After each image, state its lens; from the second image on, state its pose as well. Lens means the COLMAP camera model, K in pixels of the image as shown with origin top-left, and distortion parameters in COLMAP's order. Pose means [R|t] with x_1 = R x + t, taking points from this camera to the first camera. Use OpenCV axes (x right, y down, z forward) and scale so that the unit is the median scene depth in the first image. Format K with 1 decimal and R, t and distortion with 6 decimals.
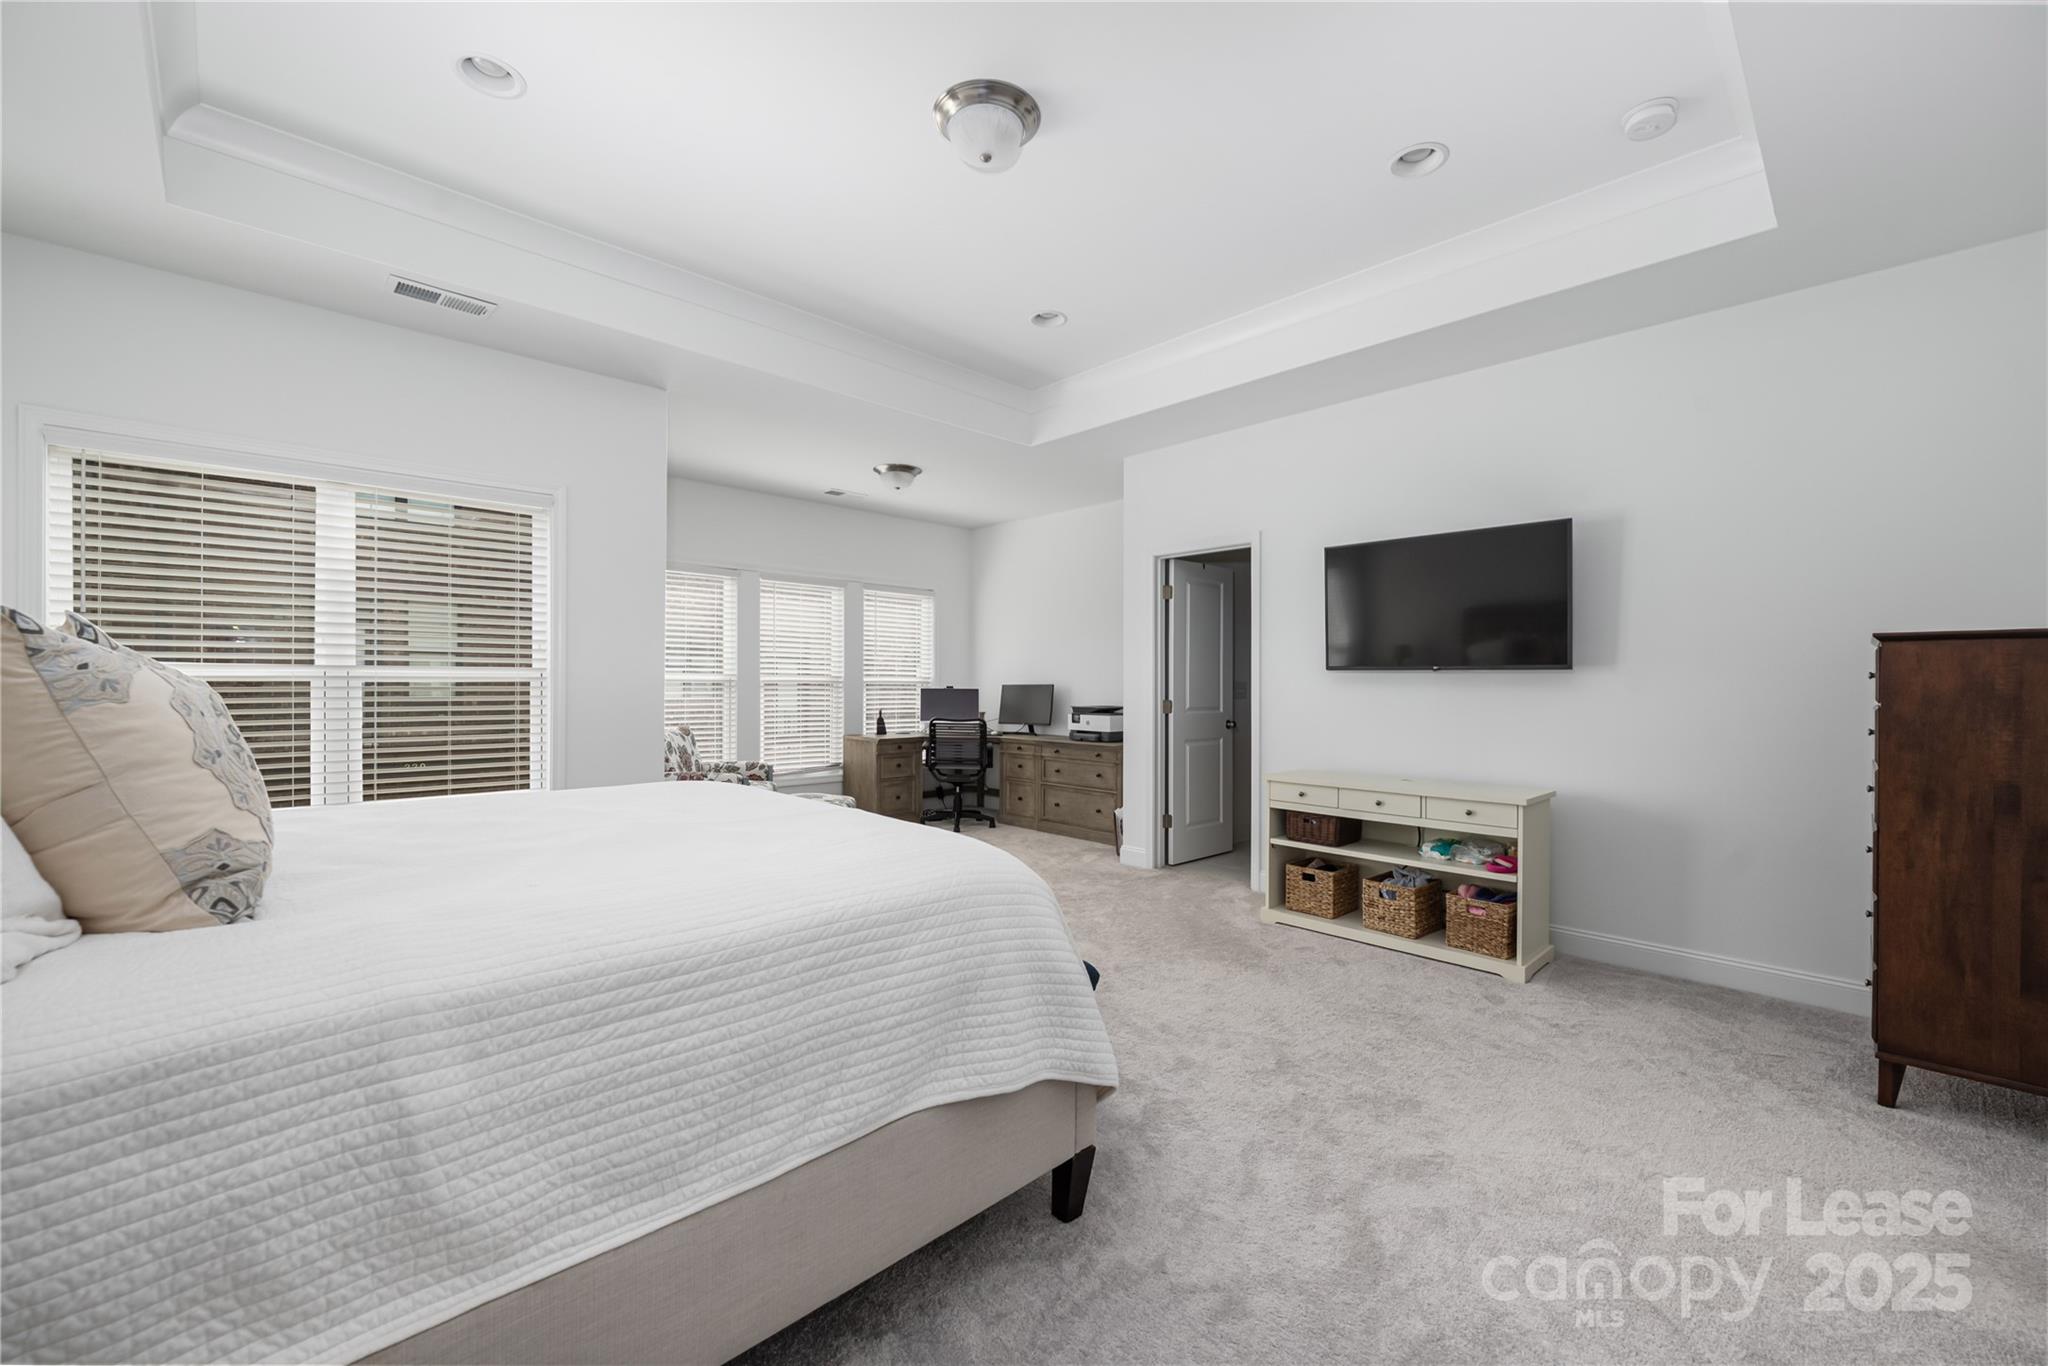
lens RADIAL K [[834.5, 0, 1010.6], [0, 834.5, 681.3], [0, 0, 1]] dist [-0.004662, 0.000900]
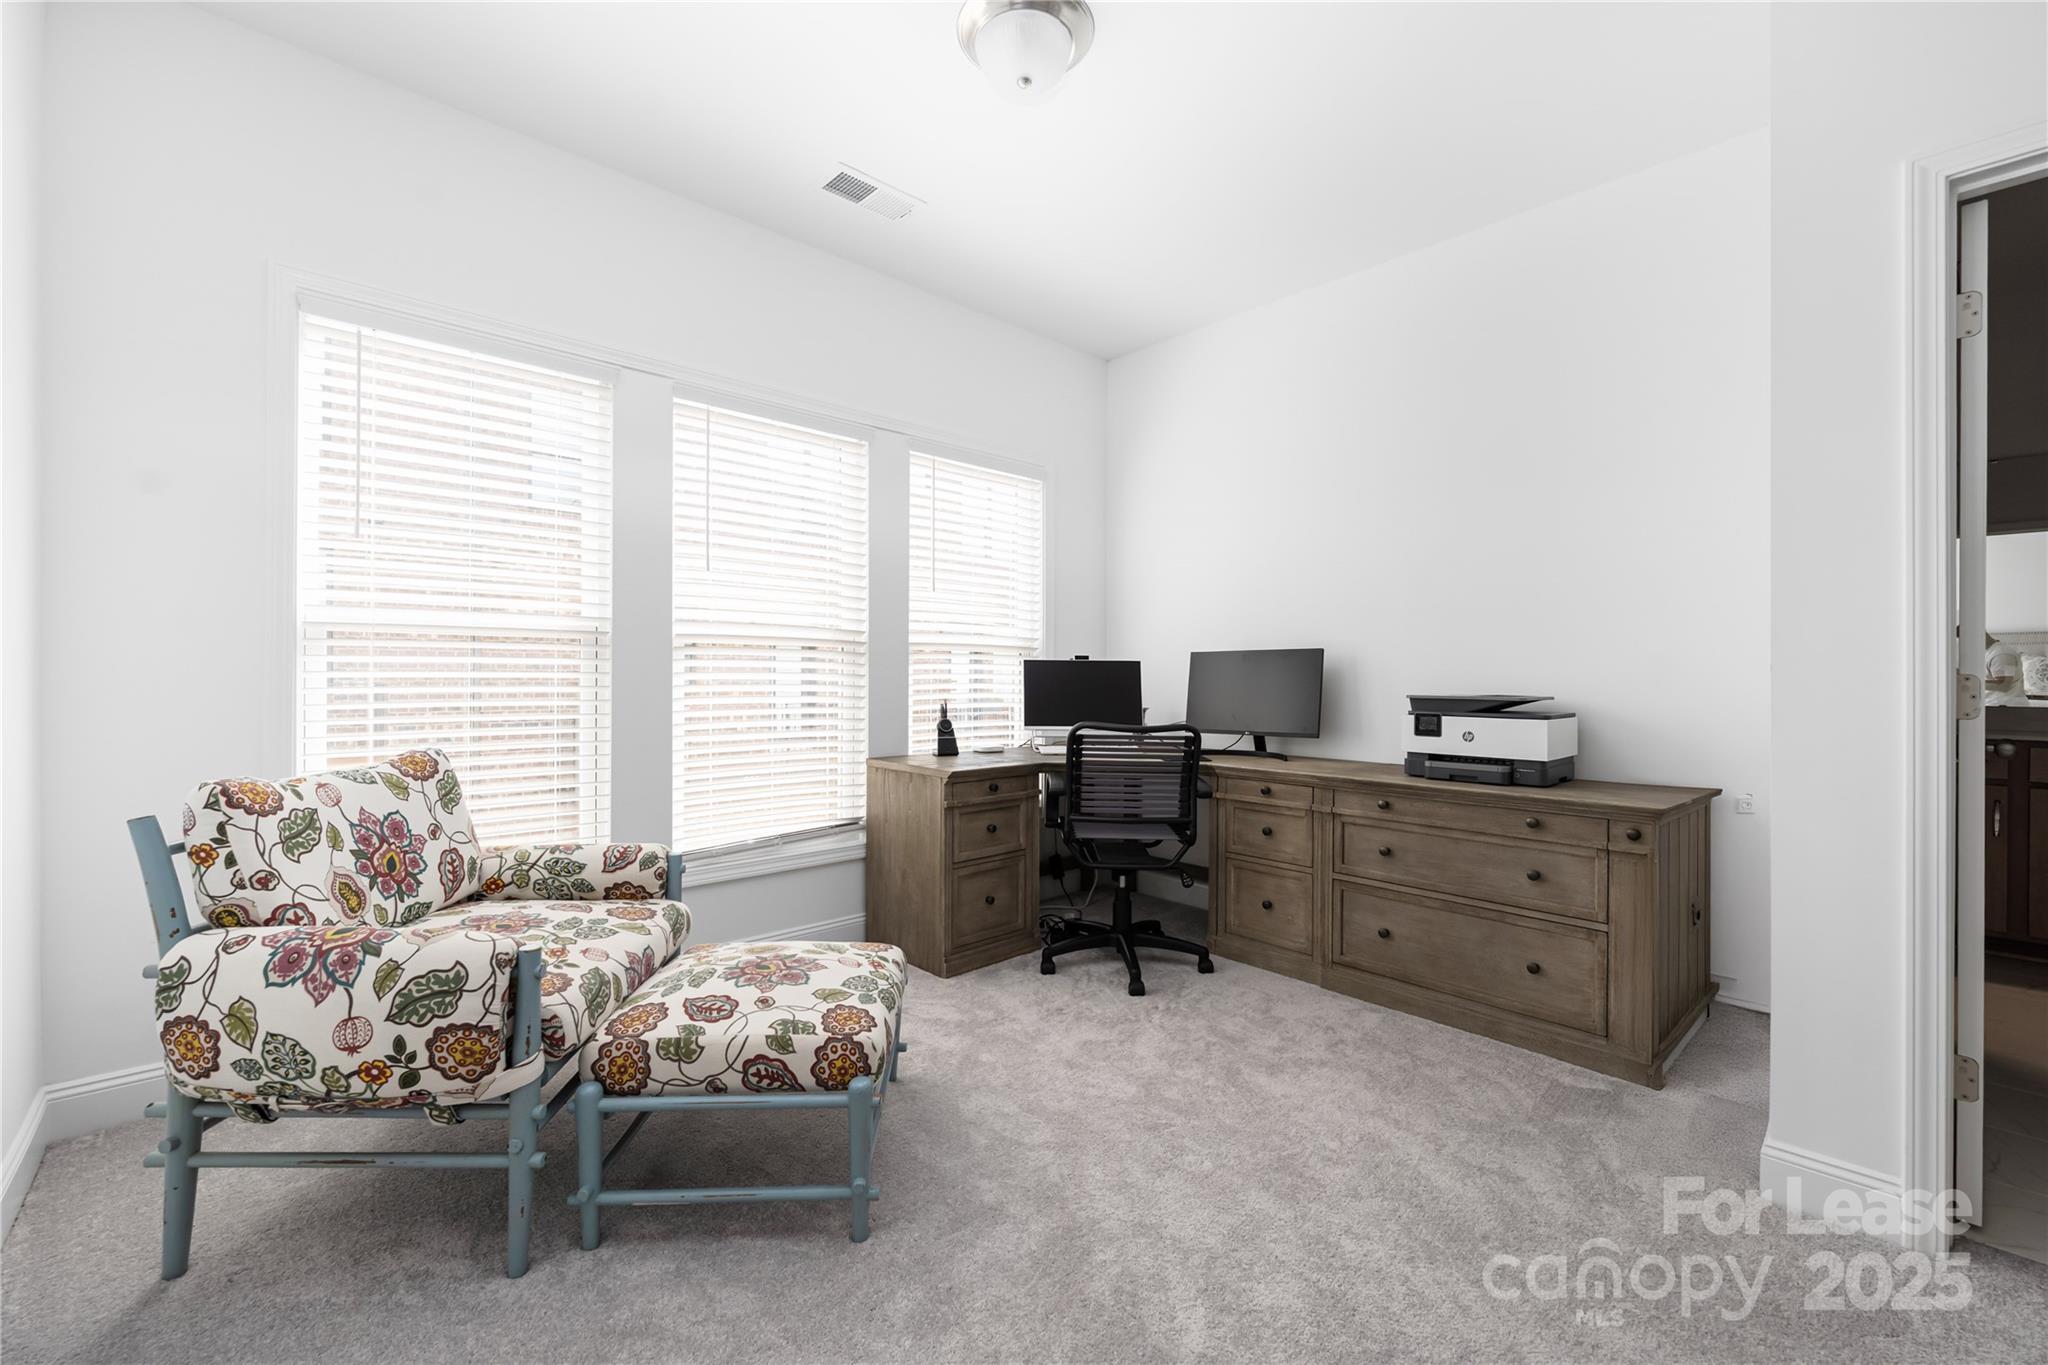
lens RADIAL K [[834.5, 0, 1014.3], [0, 834.5, 683.2], [0, 0, 1]] dist [-0.004662, 0.000900]
pose [[0.999870, -0.000026, -0.016136, -0.114518], [0.000233, 0.999917, 0.012864, 0.017367], [0.016135, -0.012866, 0.999787, 0.554644]]
